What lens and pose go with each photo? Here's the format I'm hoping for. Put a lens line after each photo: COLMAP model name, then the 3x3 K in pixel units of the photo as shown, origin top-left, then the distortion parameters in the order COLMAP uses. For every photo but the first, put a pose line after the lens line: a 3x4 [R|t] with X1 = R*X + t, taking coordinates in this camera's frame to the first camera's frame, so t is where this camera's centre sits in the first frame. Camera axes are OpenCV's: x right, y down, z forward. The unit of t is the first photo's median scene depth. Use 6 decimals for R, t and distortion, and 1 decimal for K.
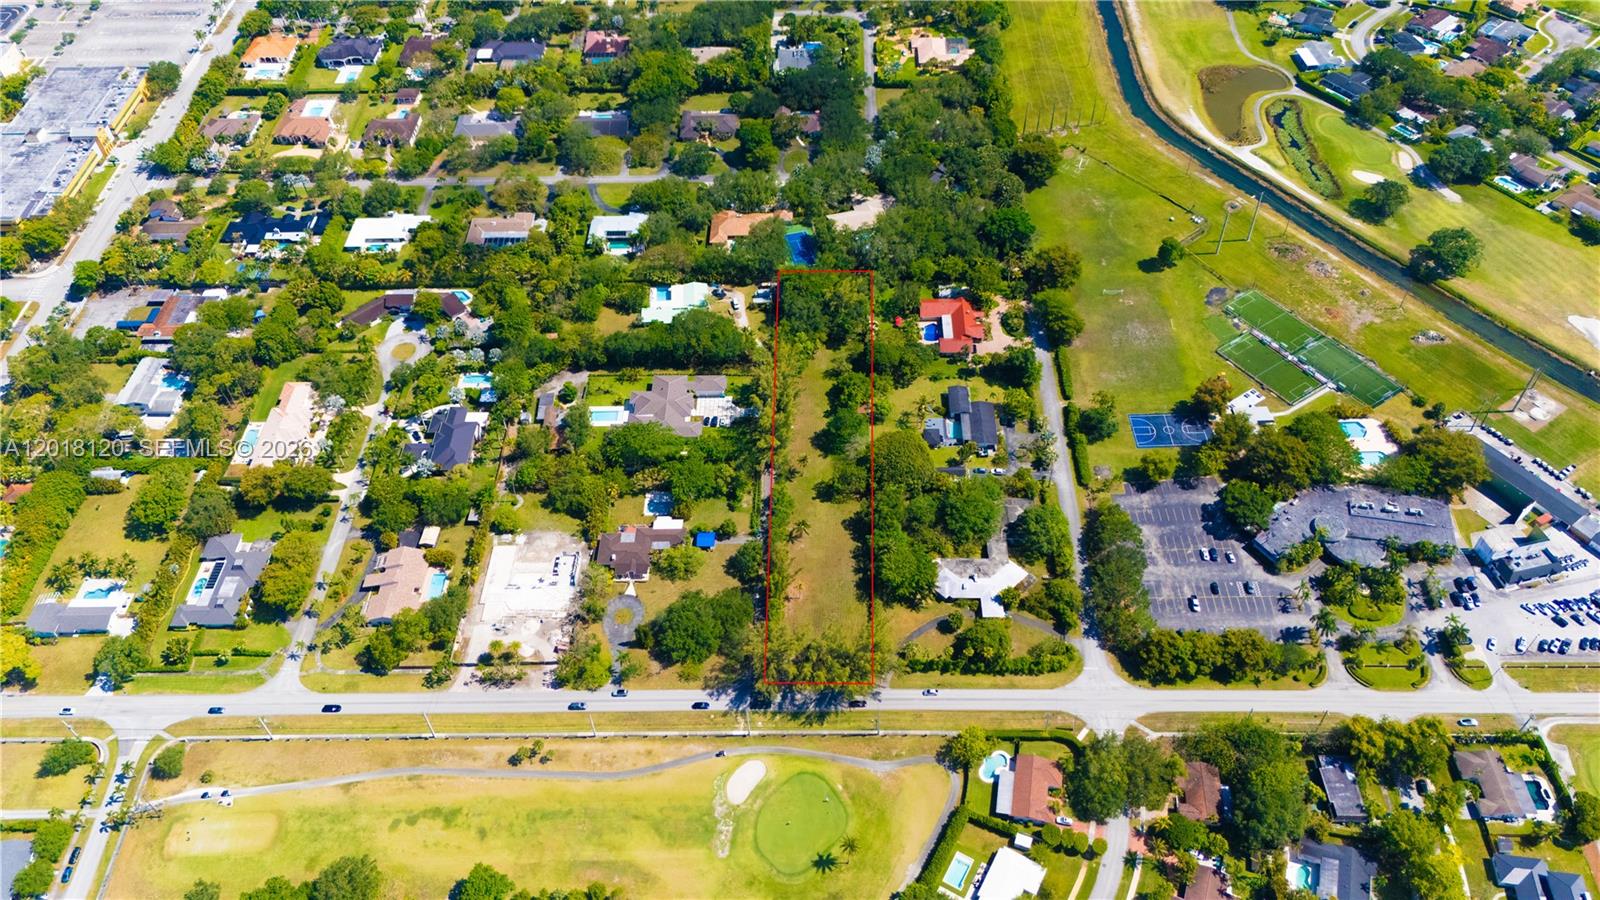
lens RADIAL K [[1221.9, 0, 800.0], [0, 1221.9, 450.0], [0, 0, 1]] dist [0.081815, -0.100705]
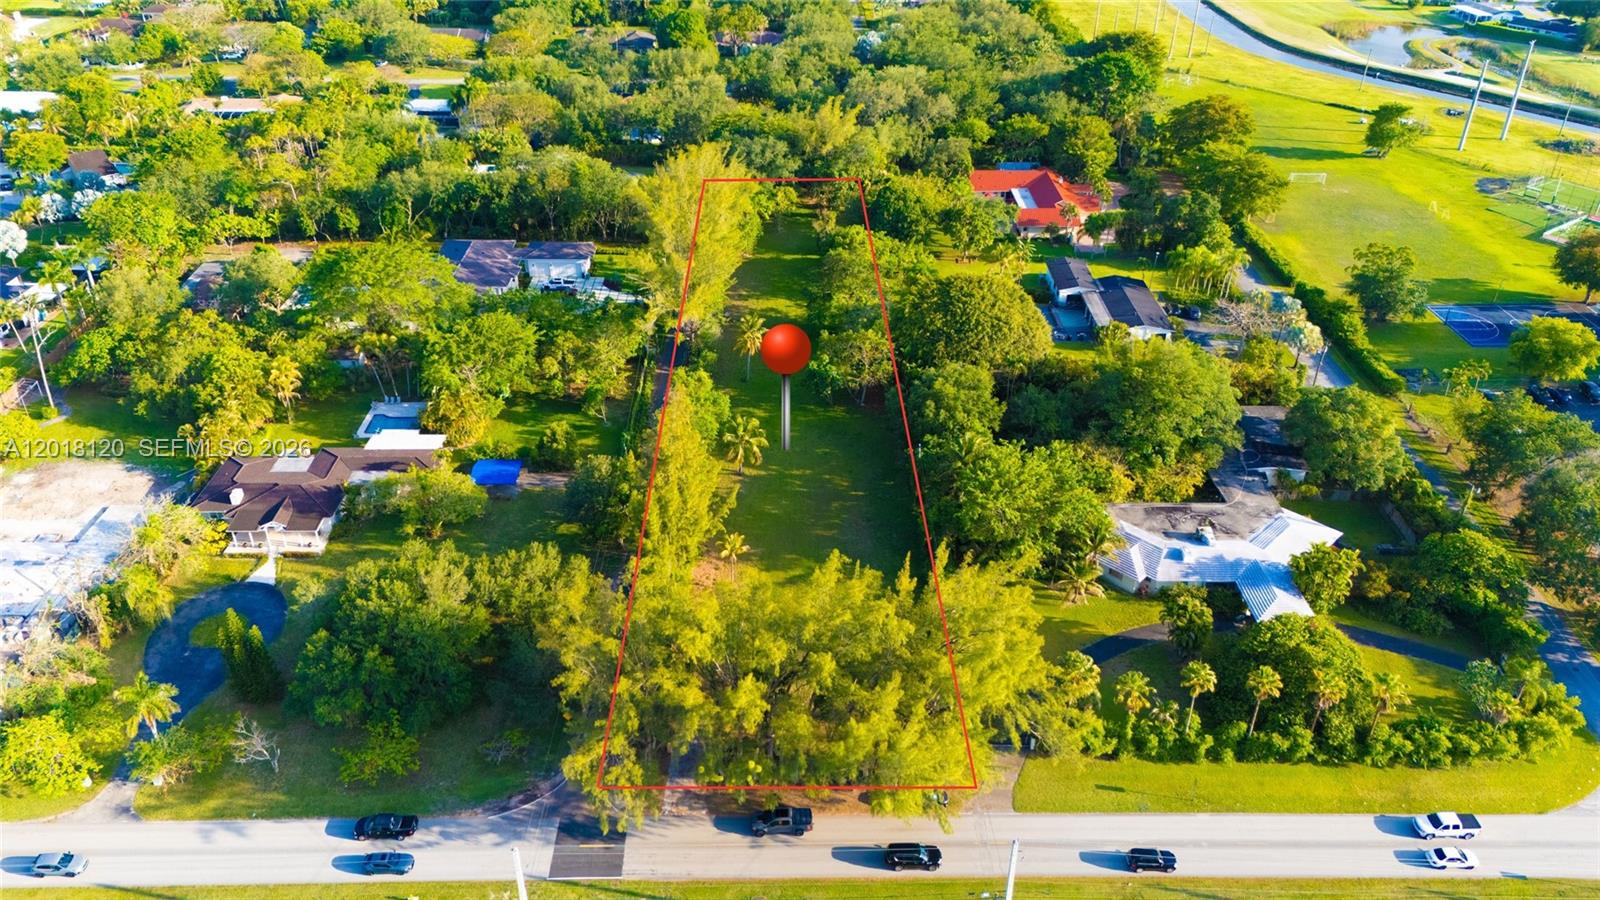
lens RADIAL K [[1193.1, 0, 800.0], [0, 1193.1, 450.0], [0, 0, 1]] dist [0.065619, -0.066167]
pose [[0.999124, 0.013342, 0.039669, 0.005273], [-0.001594, 0.959270, -0.282488, 0.183625], [-0.041822, 0.282177, 0.958450, 0.654234]]
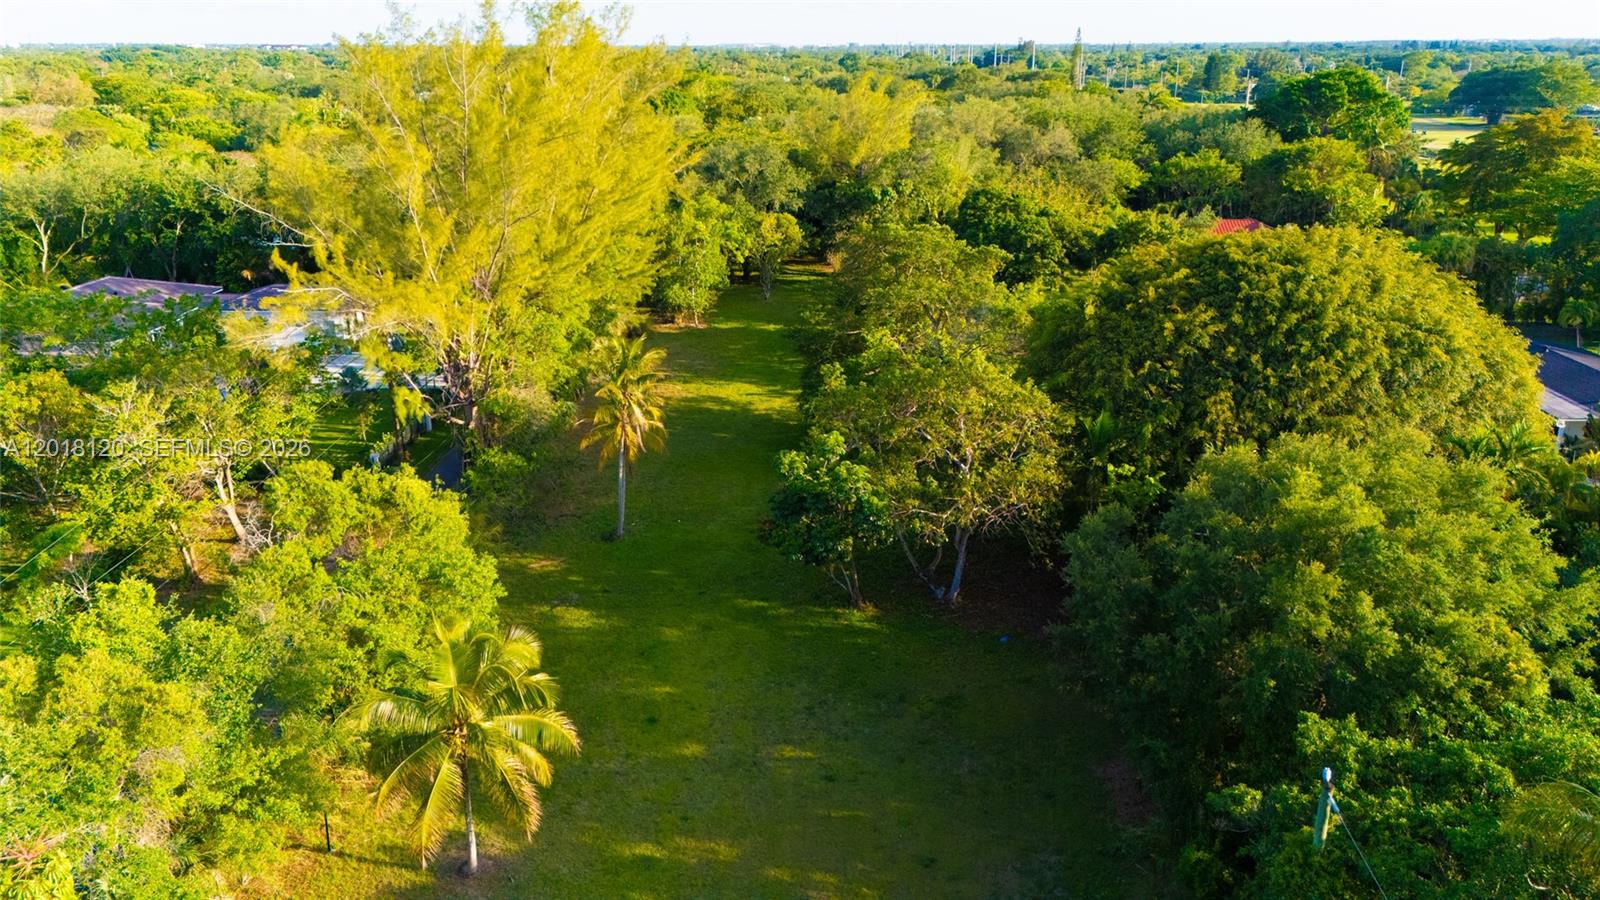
lens RADIAL K [[1193.1, 0, 800.0], [0, 1193.1, 450.0], [0, 0, 1]] dist [0.065619, -0.066167]
pose [[0.999647, 0.026366, -0.003400, 0.028266], [-0.024759, 0.876811, -0.480197, 0.091664], [-0.009679, 0.480112, 0.877154, 0.949593]]
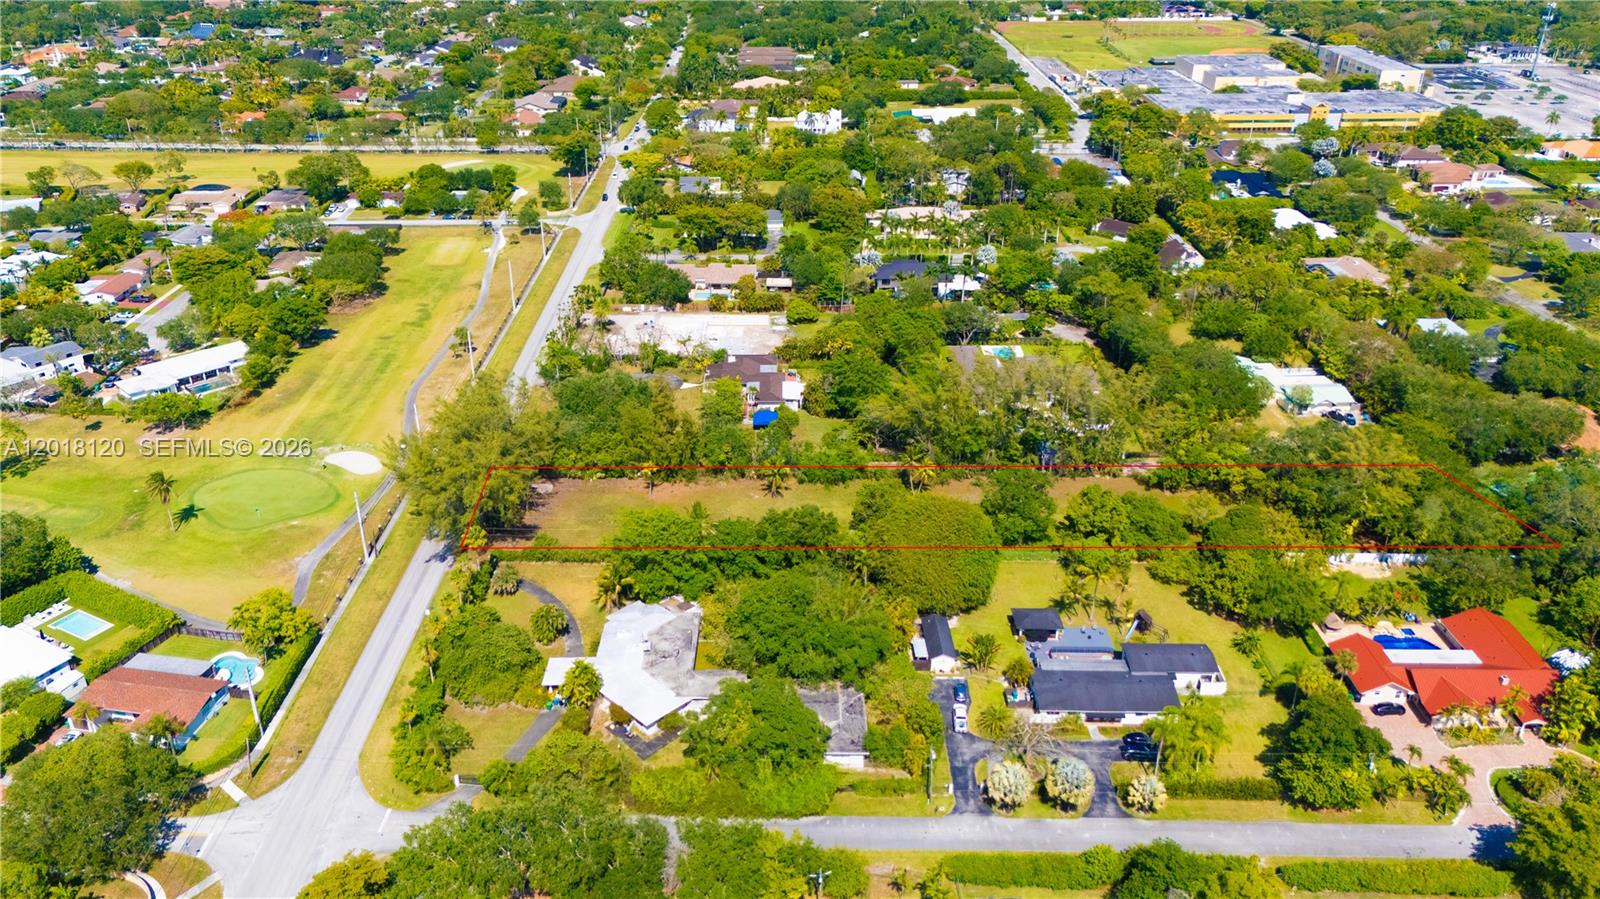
lens RADIAL K [[1193.1, 0, 800.0], [0, 1193.1, 449.5], [0, 0, 1]] dist [0.065619, -0.066167]
pose [[0.009370, 0.476150, -0.879314, 0.533053], [-0.736984, 0.597621, 0.315760, -0.144124], [0.675846, 0.645082, 0.356514, 0.826443]]
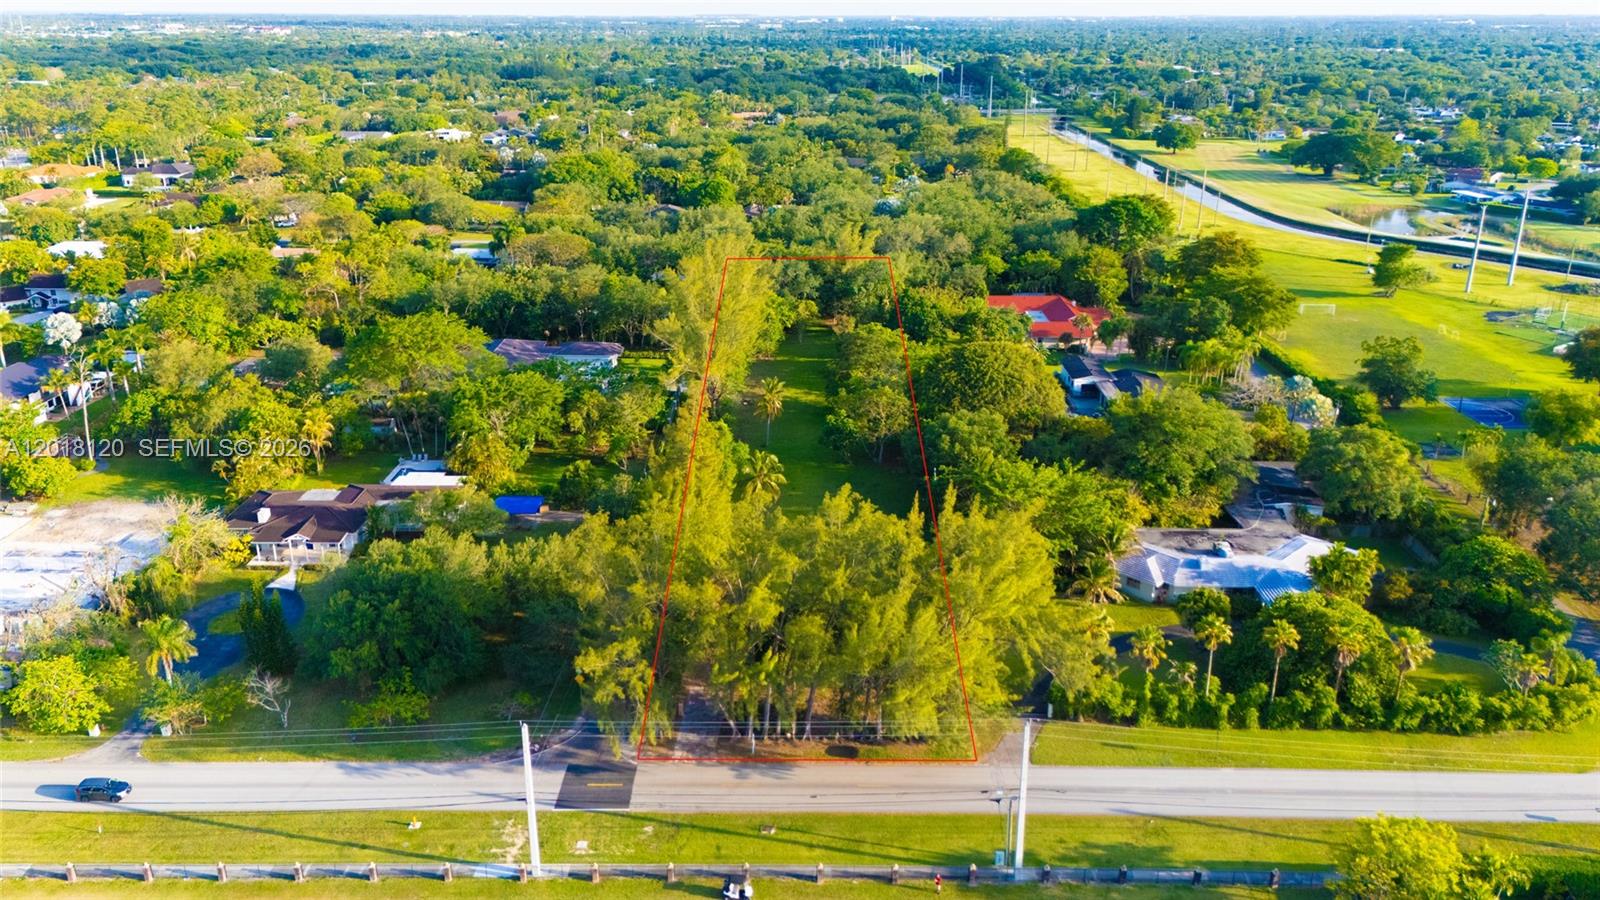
lens RADIAL K [[1221.9, 0, 800.0], [0, 1221.9, 450.0], [0, 0, 1]] dist [0.081815, -0.100705]
pose [[0.999594, 0.024518, 0.014547, 0.009045], [-0.014885, 0.884041, -0.467173, 0.255135], [-0.024314, 0.466767, 0.884046, 0.665196]]
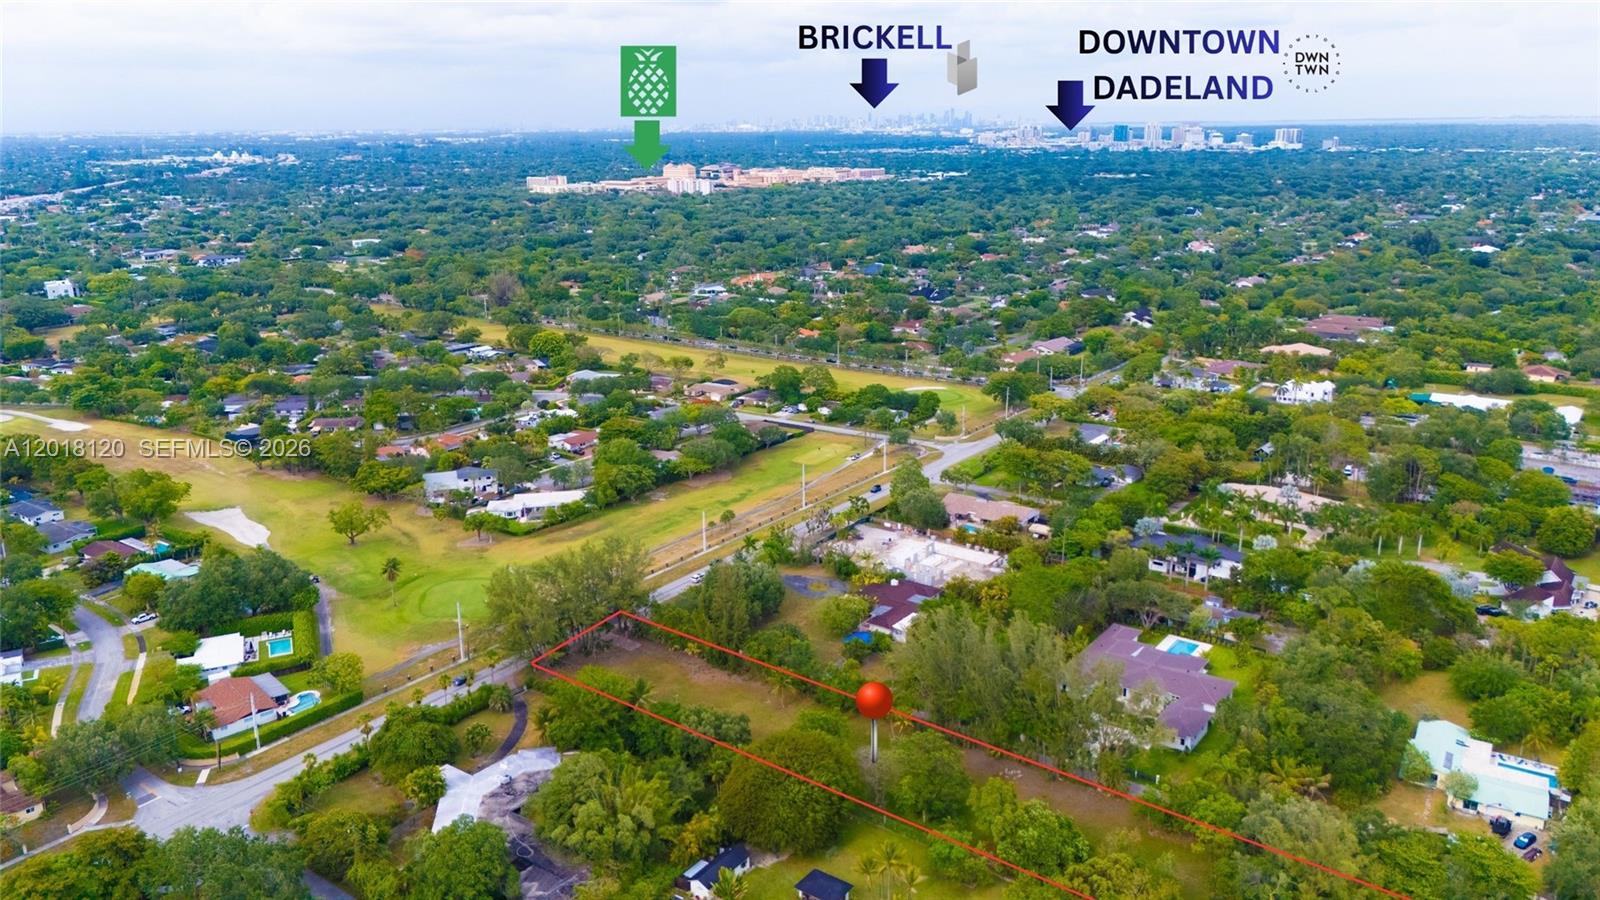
lens RADIAL K [[1193.1, 0, 800.0], [0, 1193.1, 450.0], [0, 0, 1]] dist [0.065619, -0.066167]
pose [[-0.576794, 0.248975, -0.778023, 0.456347], [-0.585055, 0.538786, 0.606152, -0.386444], [0.570105, 0.804811, -0.165104, 1.052698]]
